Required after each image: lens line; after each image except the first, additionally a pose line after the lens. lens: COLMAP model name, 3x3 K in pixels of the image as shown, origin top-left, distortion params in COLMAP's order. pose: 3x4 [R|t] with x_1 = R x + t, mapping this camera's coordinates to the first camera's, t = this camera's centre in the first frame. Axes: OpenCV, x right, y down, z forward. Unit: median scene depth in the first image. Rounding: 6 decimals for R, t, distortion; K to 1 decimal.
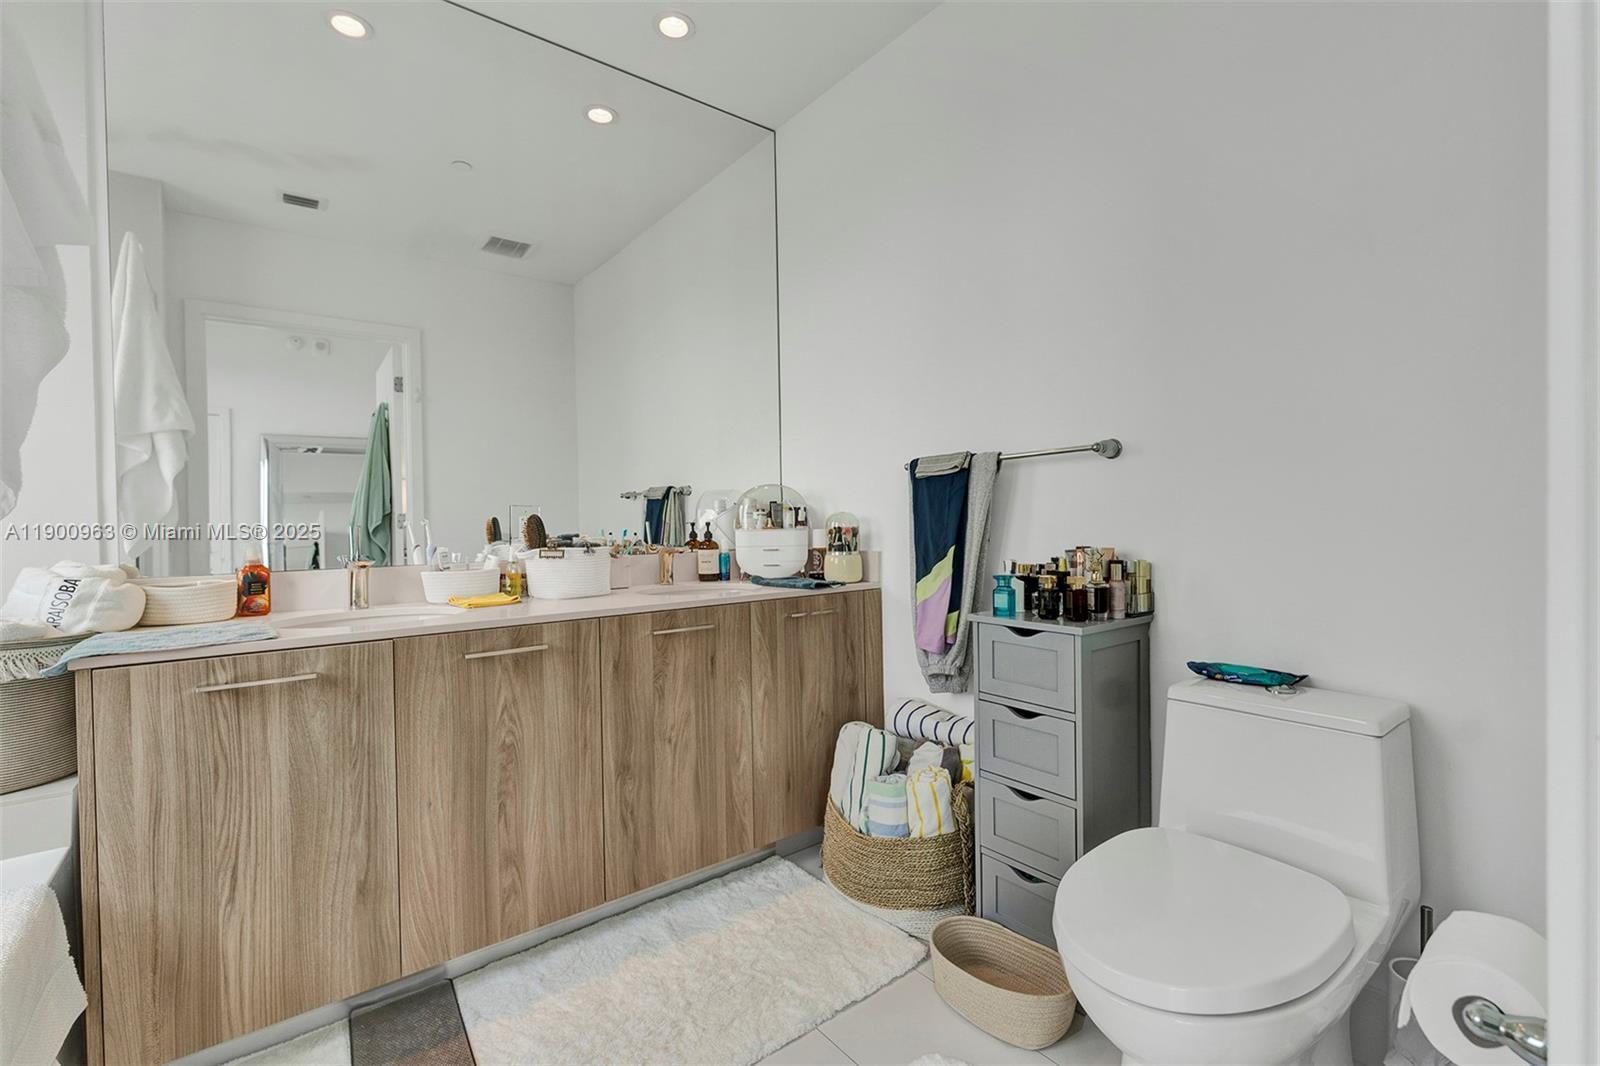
lens RADIAL K [[700.2, 0, 800.0], [0, 700.2, 533.0], [0, 0, 1]] dist [-0.000192, 0.000026]
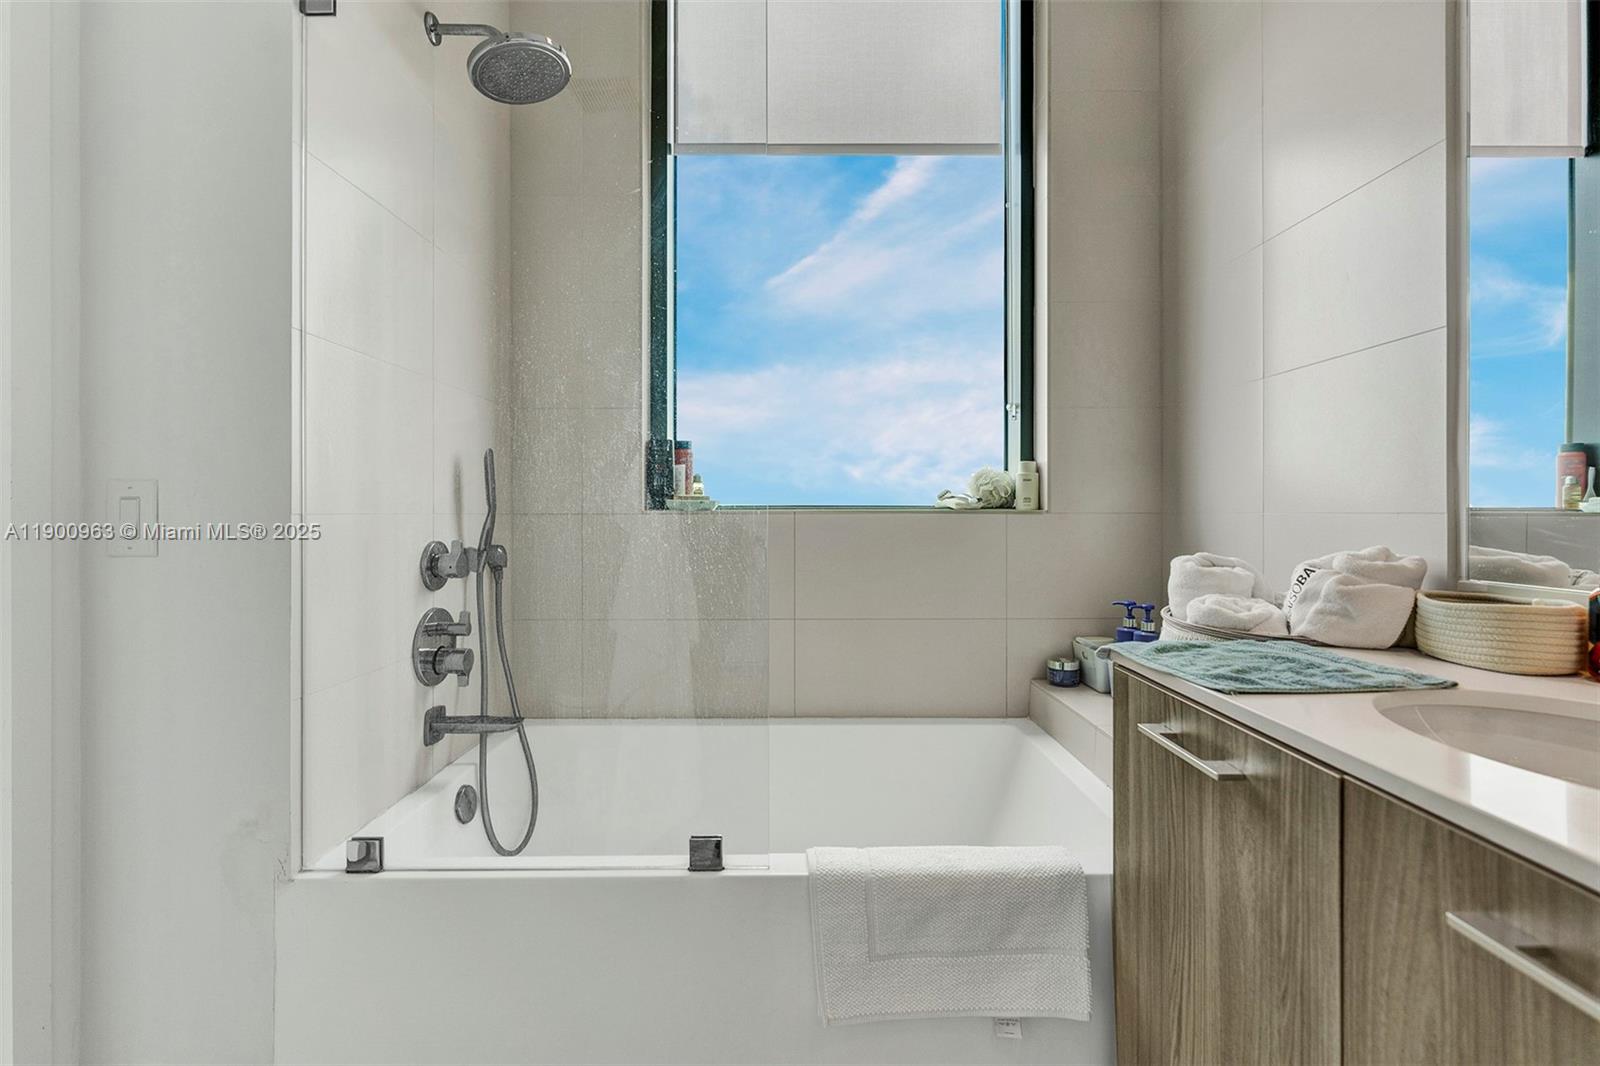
lens RADIAL K [[719.1, 0, 797.7], [0, 719.1, 514.0], [0, 0, 1]] dist [0.000223, -0.000564]
pose [[-0.610826, 0.024310, -0.791392, -0.039697], [-0.001050, 0.999503, 0.031513, -0.021386], [0.791764, 0.020080, -0.610497, 1.033947]]
